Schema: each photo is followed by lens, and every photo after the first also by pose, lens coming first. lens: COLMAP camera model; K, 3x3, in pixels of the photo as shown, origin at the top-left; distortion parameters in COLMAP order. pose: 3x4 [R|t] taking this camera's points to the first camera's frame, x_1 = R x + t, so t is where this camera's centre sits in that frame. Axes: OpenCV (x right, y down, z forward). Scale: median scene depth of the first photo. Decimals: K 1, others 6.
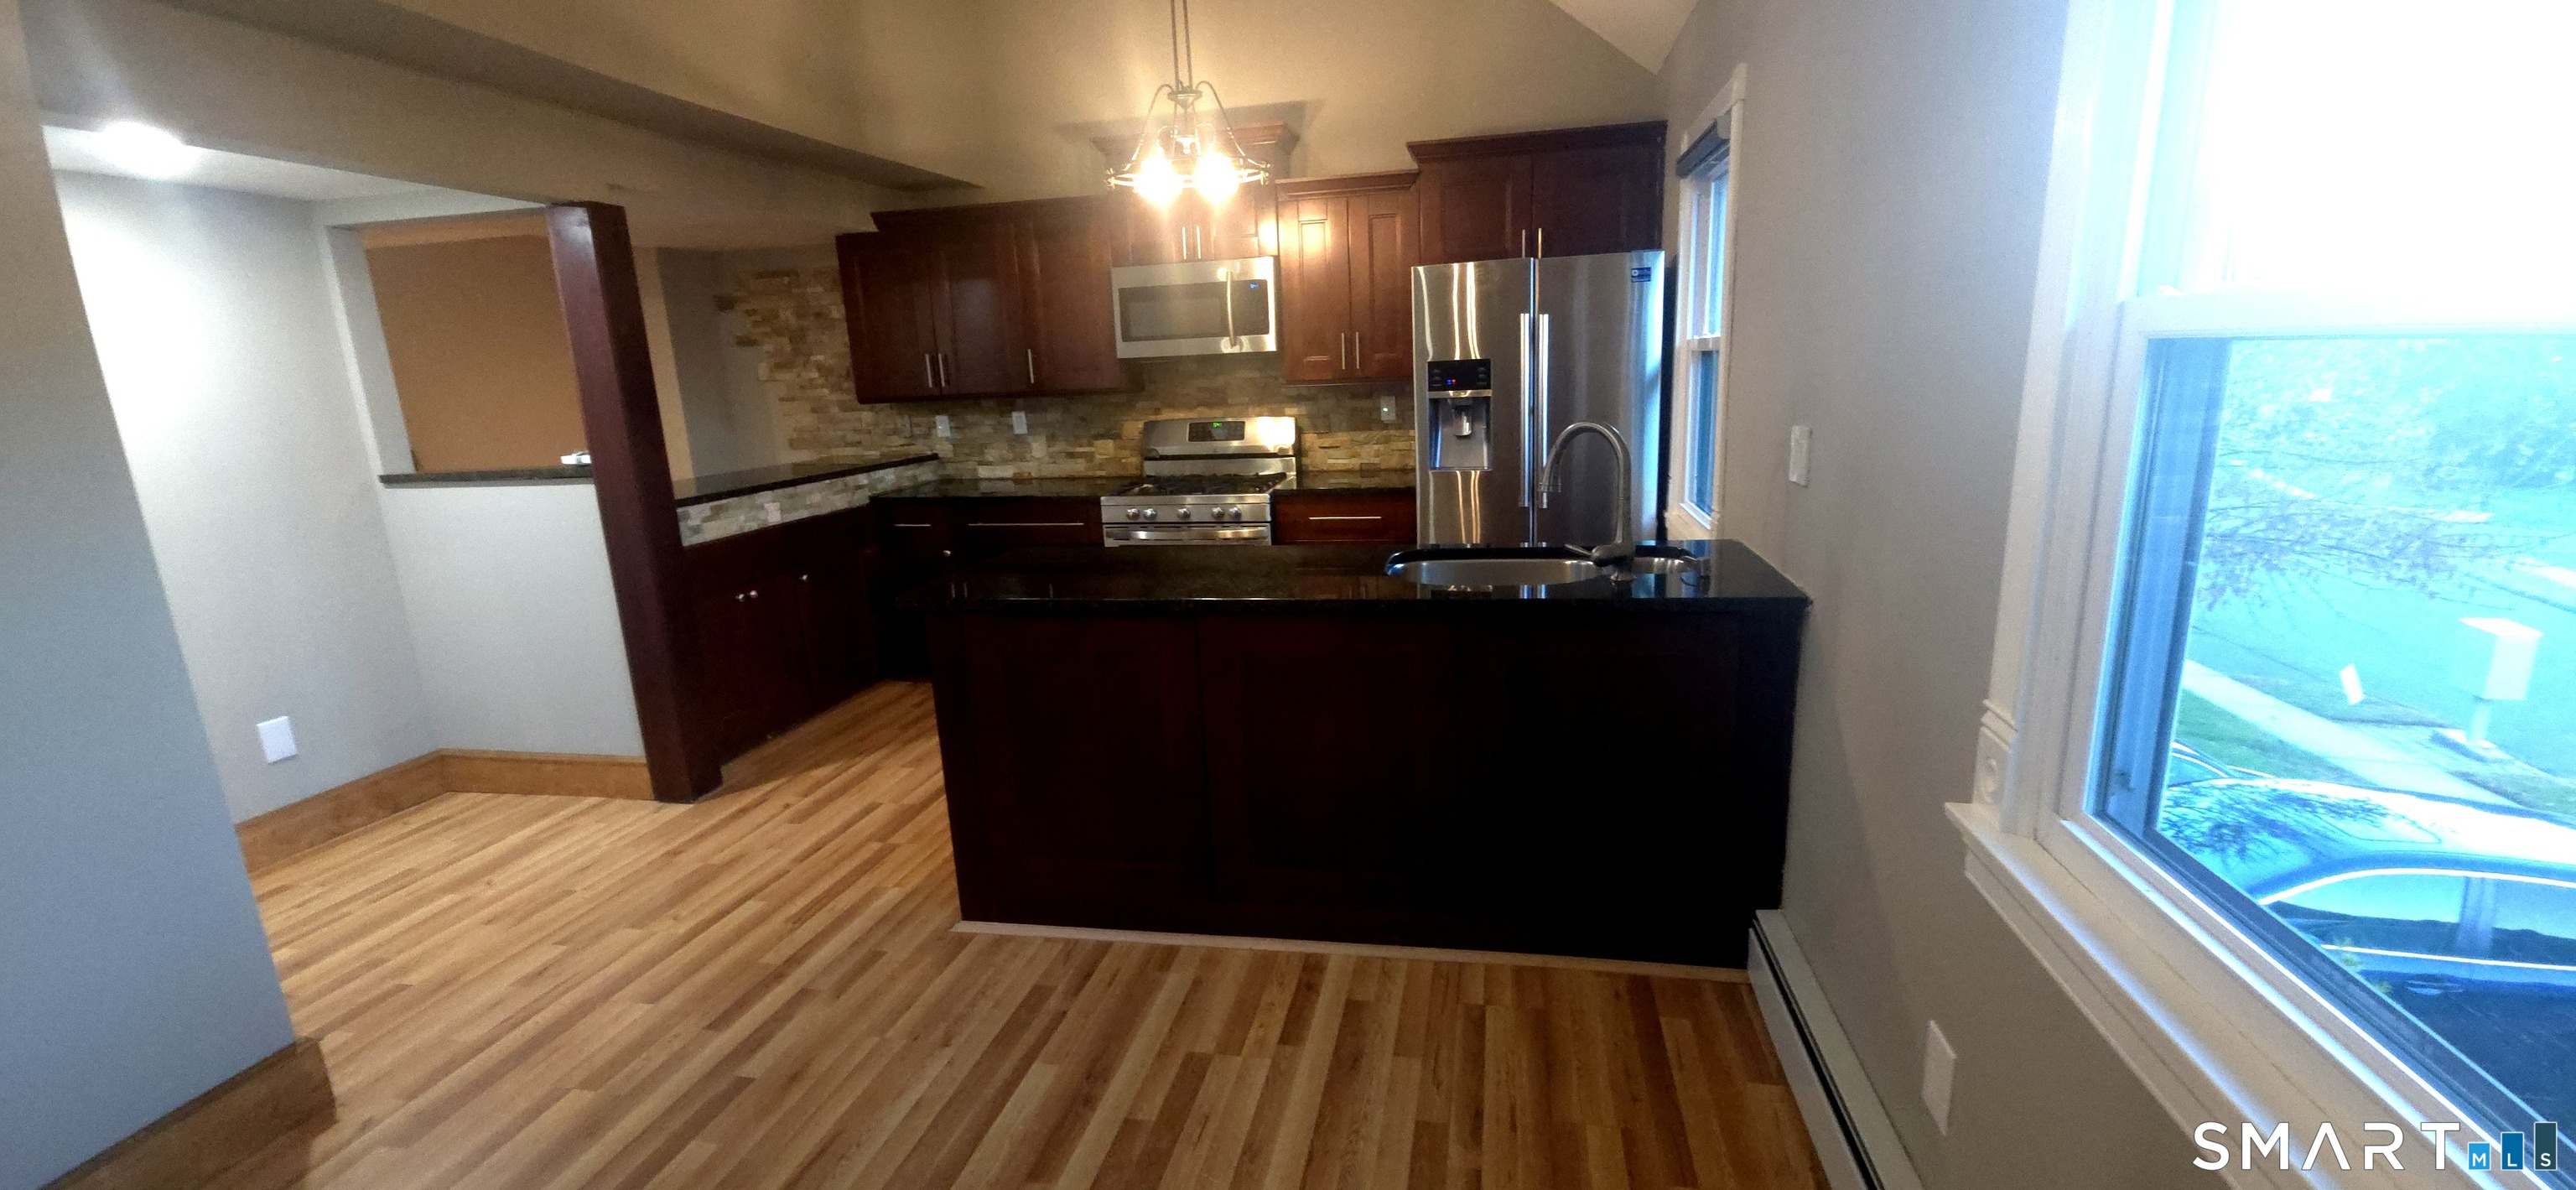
lens RADIAL K [[1055.2, 0, 1276.5], [0, 1055.2, 607.2], [0, 0, 1]] dist [0.001855, 0.000292]
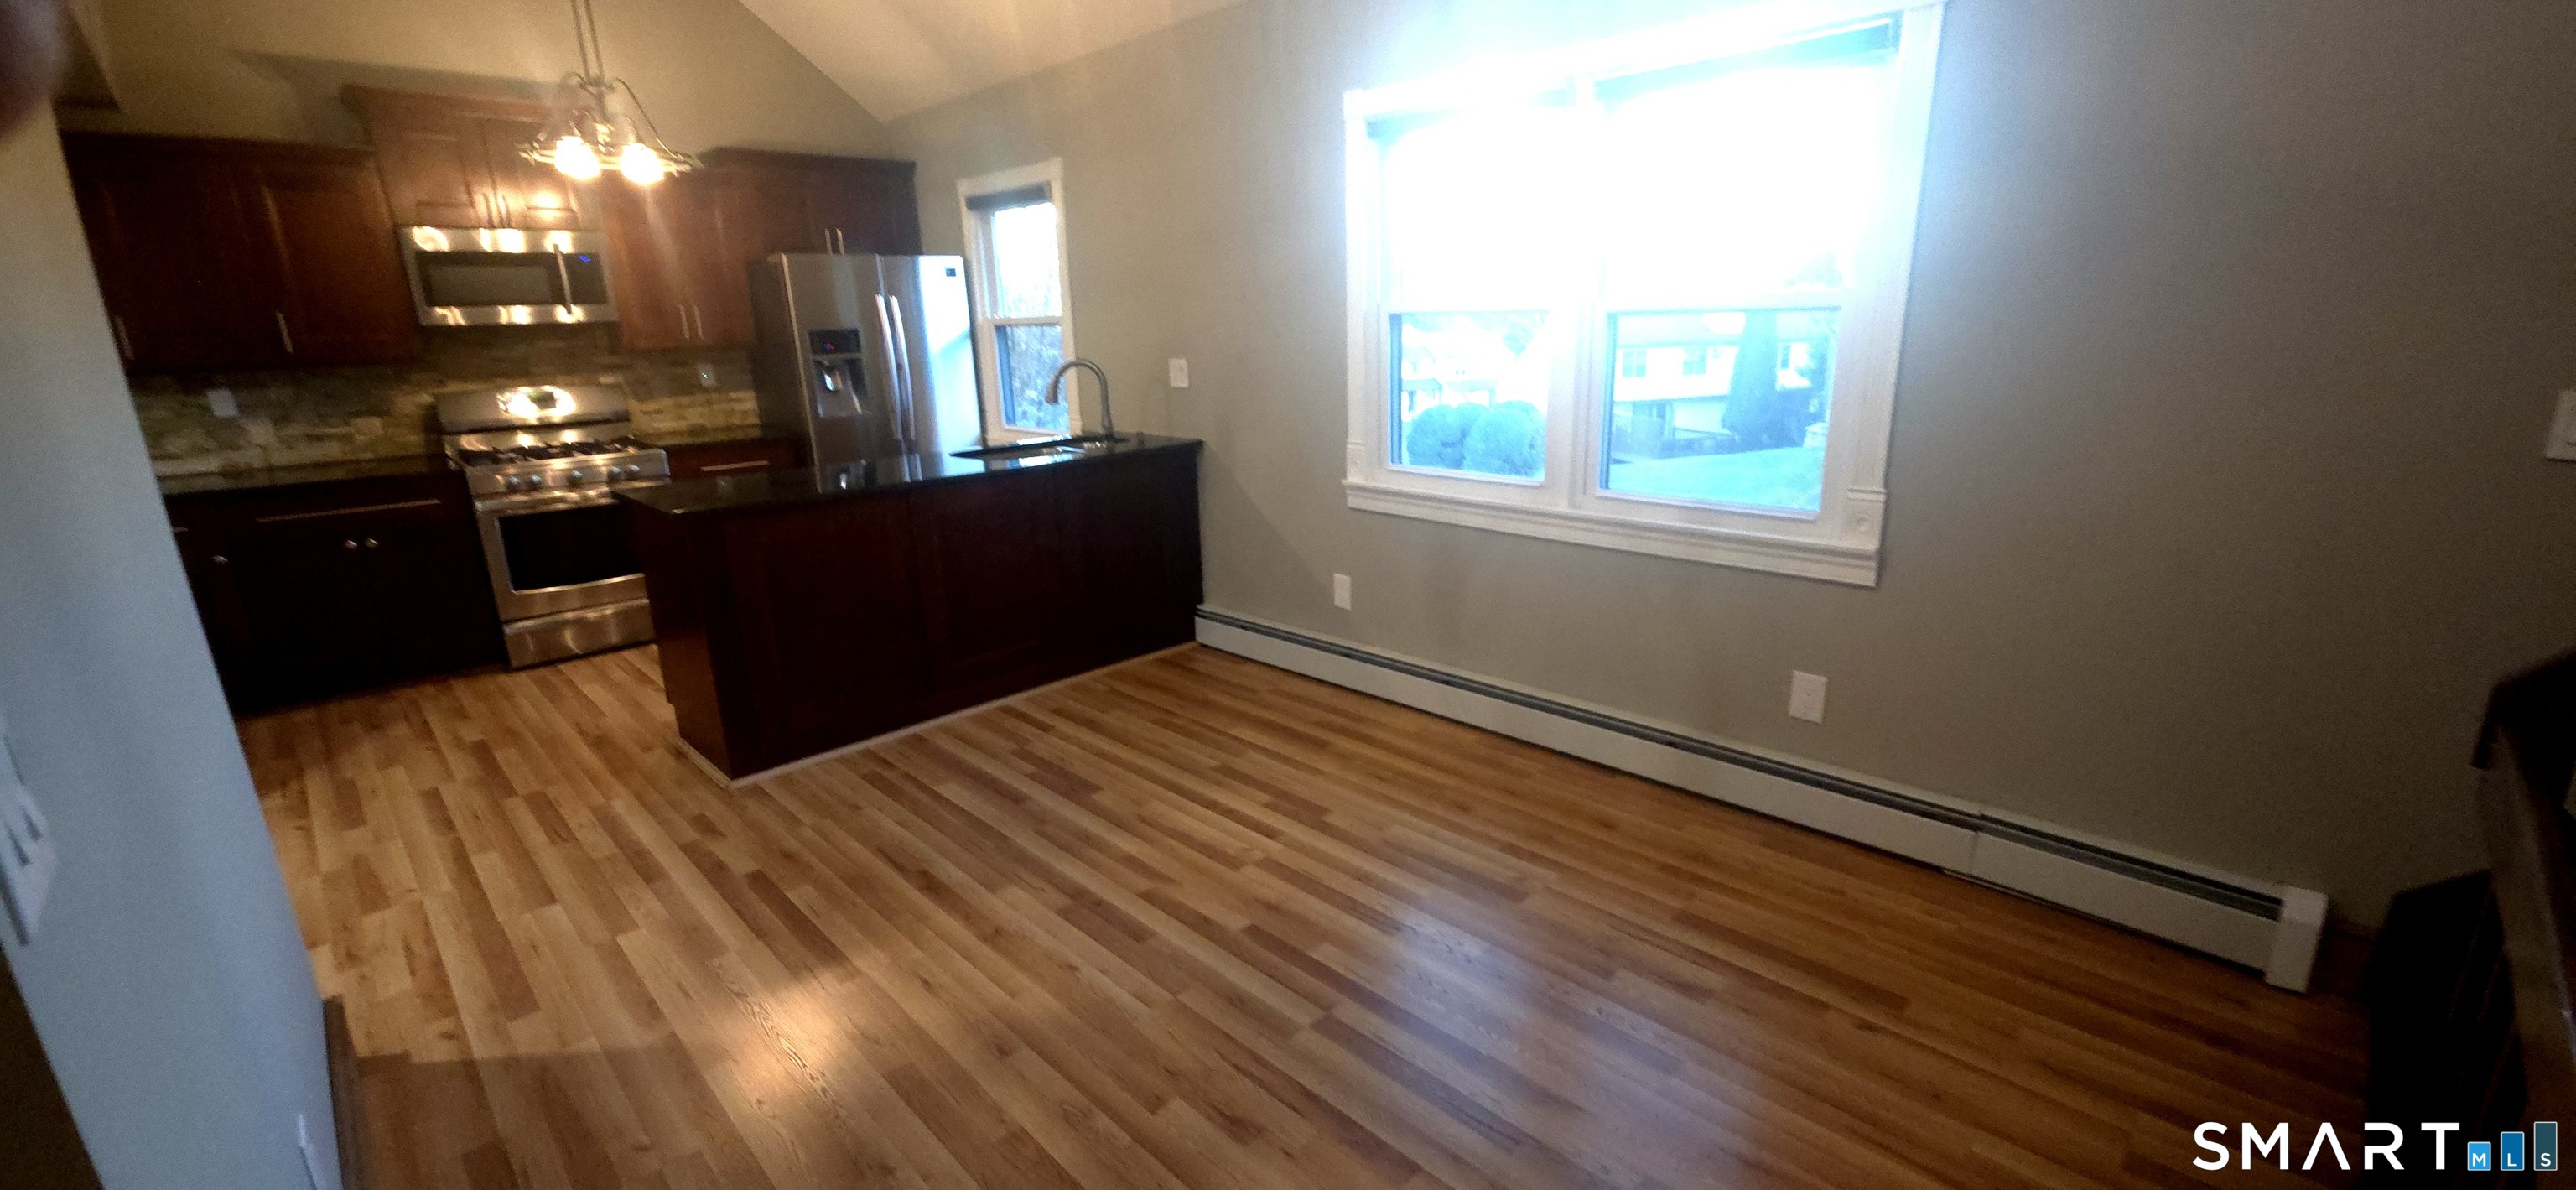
lens RADIAL K [[1055.2, 0, 1276.5], [0, 1055.2, 607.2], [0, 0, 1]] dist [0.001855, 0.000292]
pose [[0.569763, -0.195364, 0.798250, -0.657794], [0.188136, 0.976545, 0.104715, 0.068575], [-0.799984, 0.090517, 0.593154, -0.183768]]
